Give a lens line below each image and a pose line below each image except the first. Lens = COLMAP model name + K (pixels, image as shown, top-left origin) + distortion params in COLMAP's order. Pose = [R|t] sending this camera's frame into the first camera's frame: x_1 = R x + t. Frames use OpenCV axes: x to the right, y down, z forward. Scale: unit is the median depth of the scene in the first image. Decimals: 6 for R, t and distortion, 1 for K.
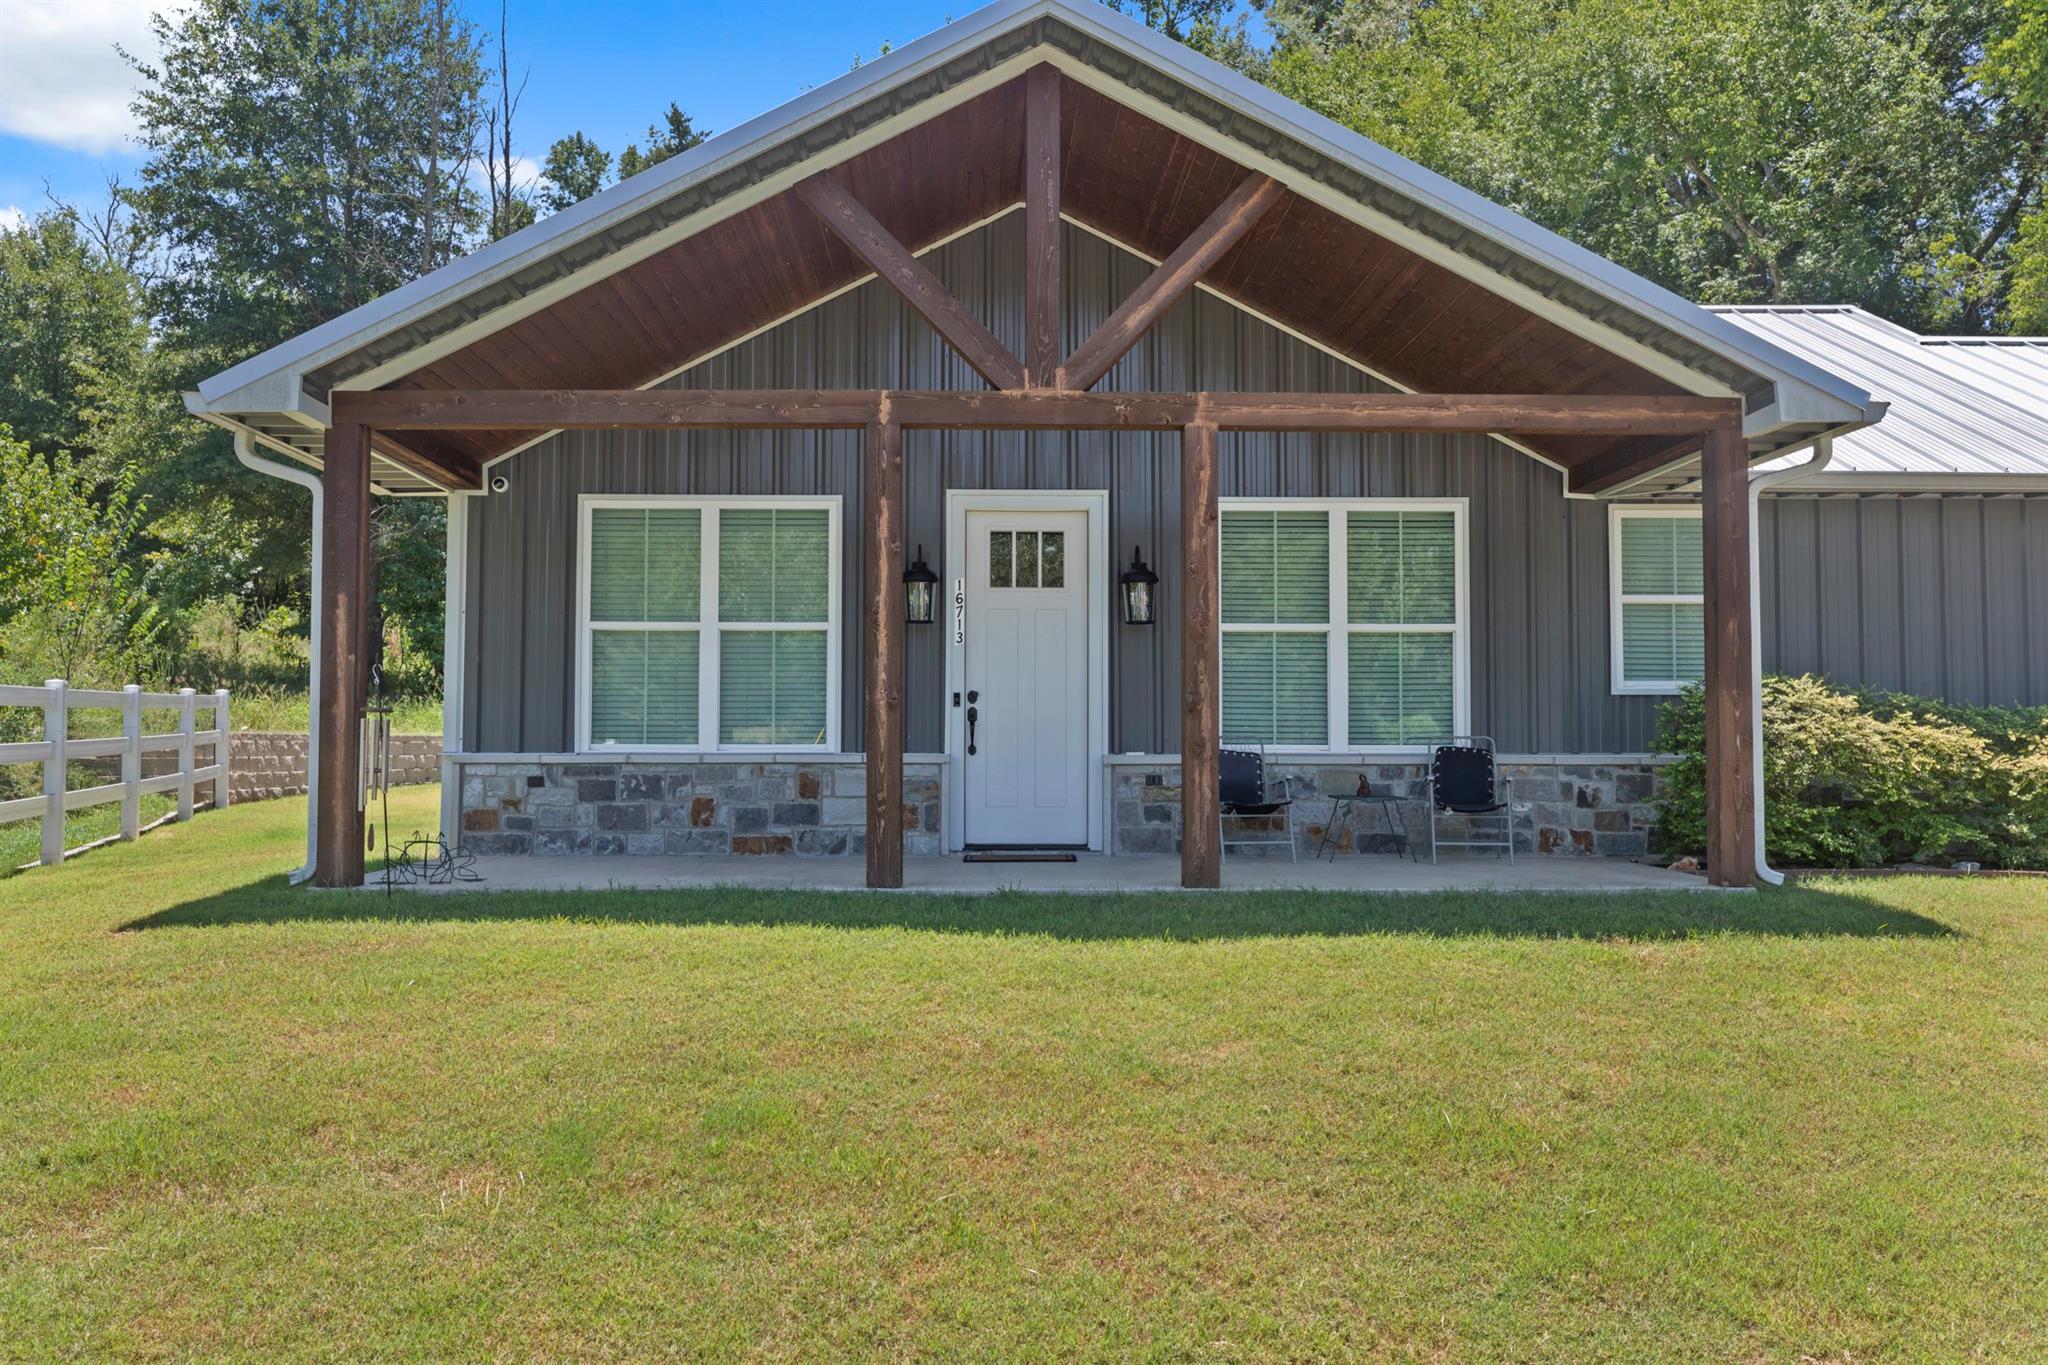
lens RADIAL K [[1679.4, 0, 1024.0], [0, 1679.4, 682.5], [0, 0, 1]] dist [0.000086, -0.007794]
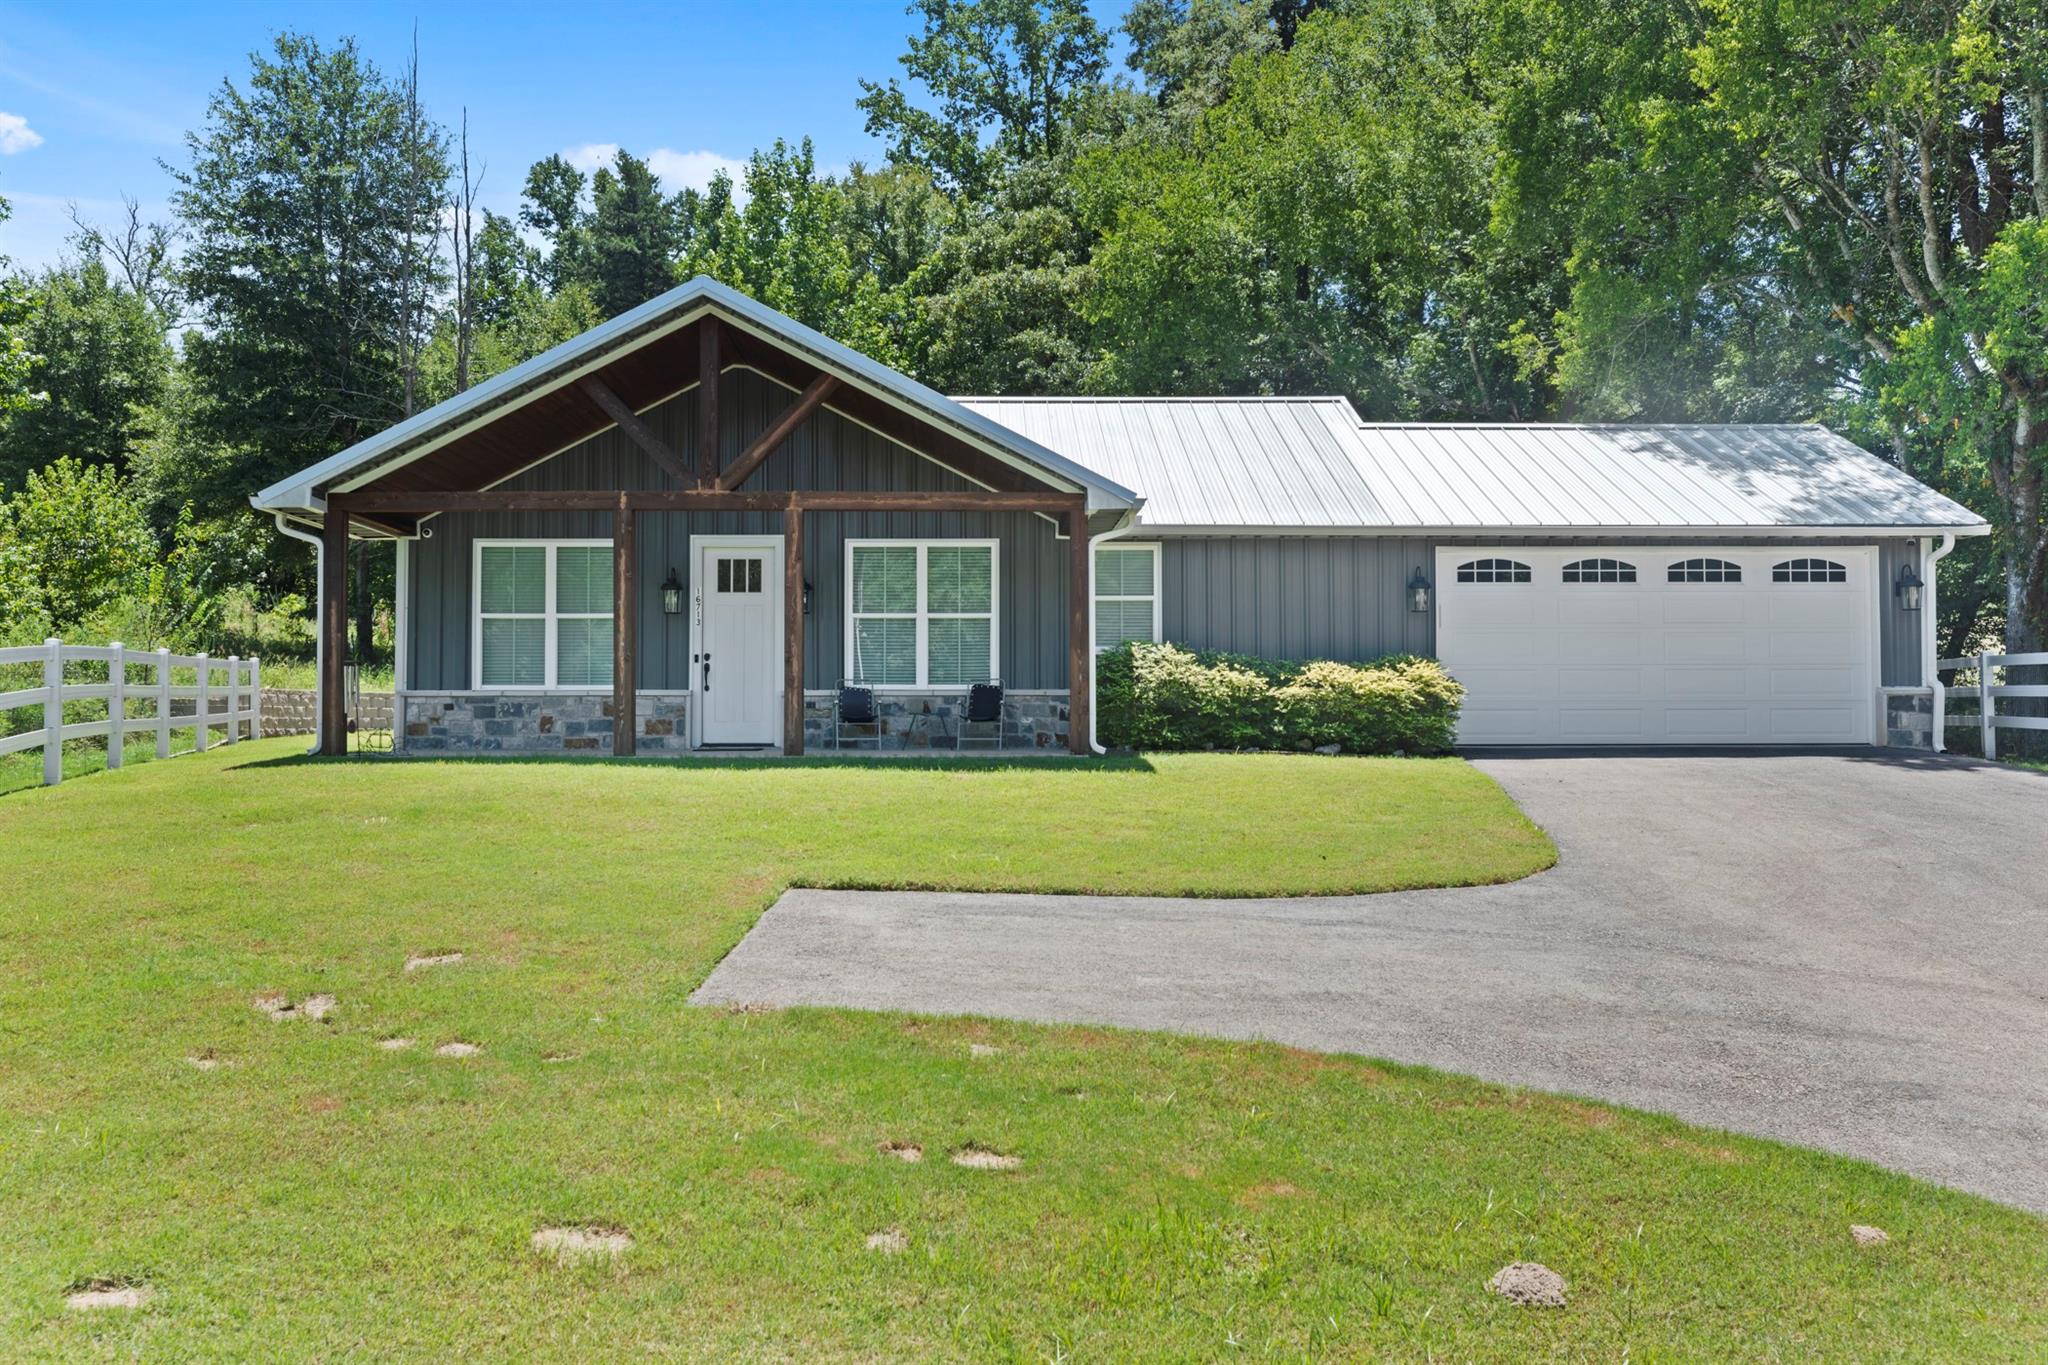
lens RADIAL K [[1660.1, 0, 1024.0], [0, 1660.1, 682.5], [0, 0, 1]] dist [-0.001795, 0.003288]
pose [[0.999993, -0.003155, 0.002187, 0.286769], [0.003122, 0.999884, 0.014884, 0.010318], [-0.002234, -0.014877, 0.999887, -0.681893]]
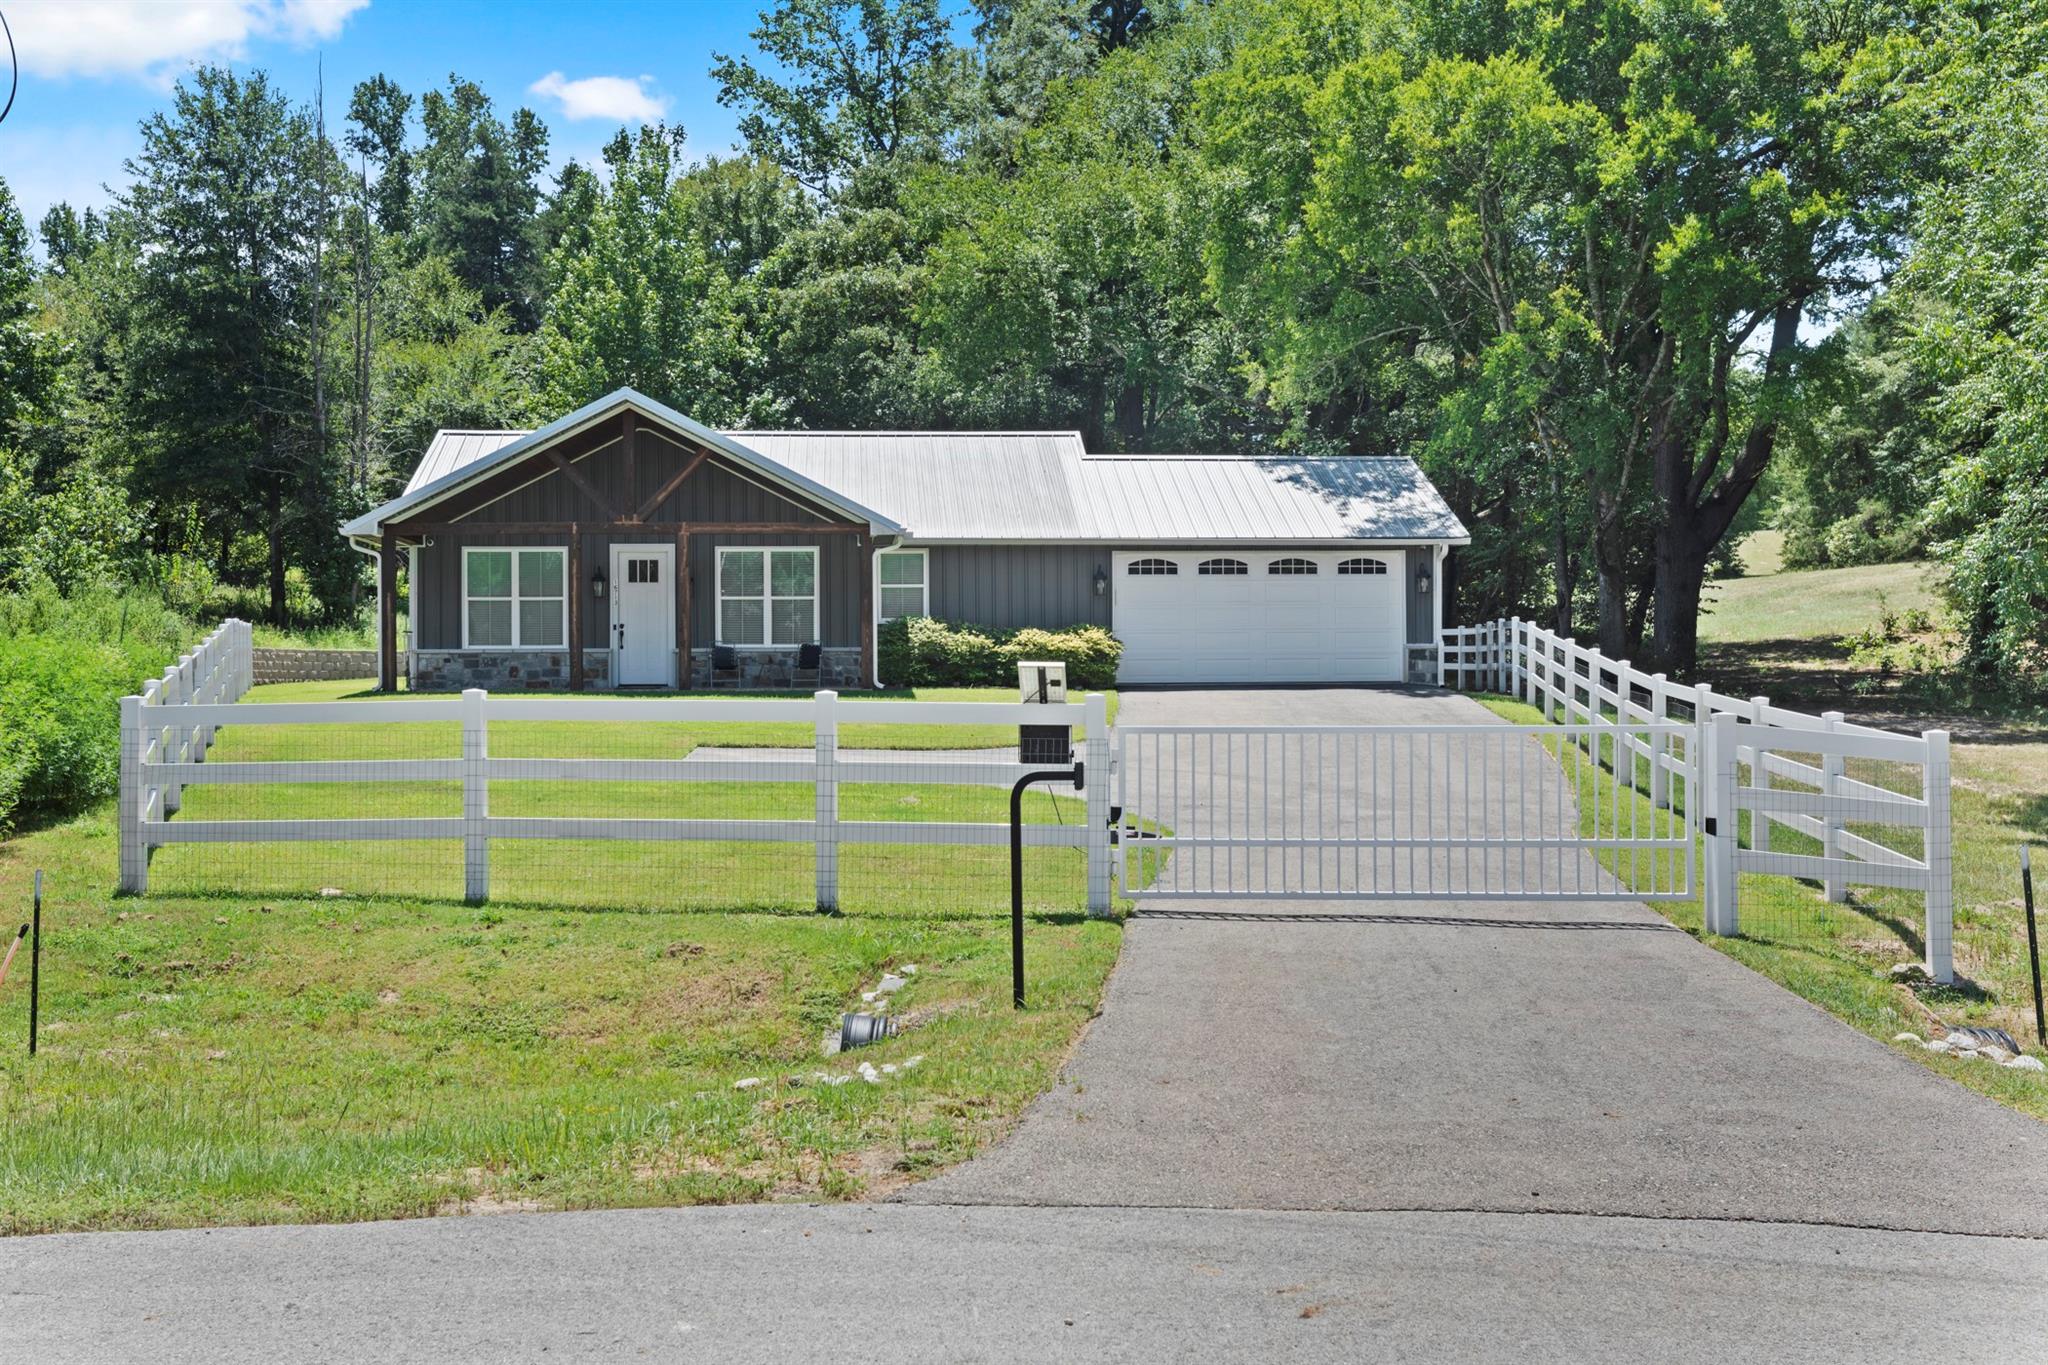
lens RADIAL K [[2011.9, 0, 1024.0], [0, 2011.9, 682.5], [0, 0, 1]] dist [0.007703, 0.008087]
pose [[0.998202, -0.007430, 0.059472, 0.391869], [0.005075, 0.999201, 0.039655, -0.023708], [-0.059720, -0.039282, 0.997442, -2.052559]]
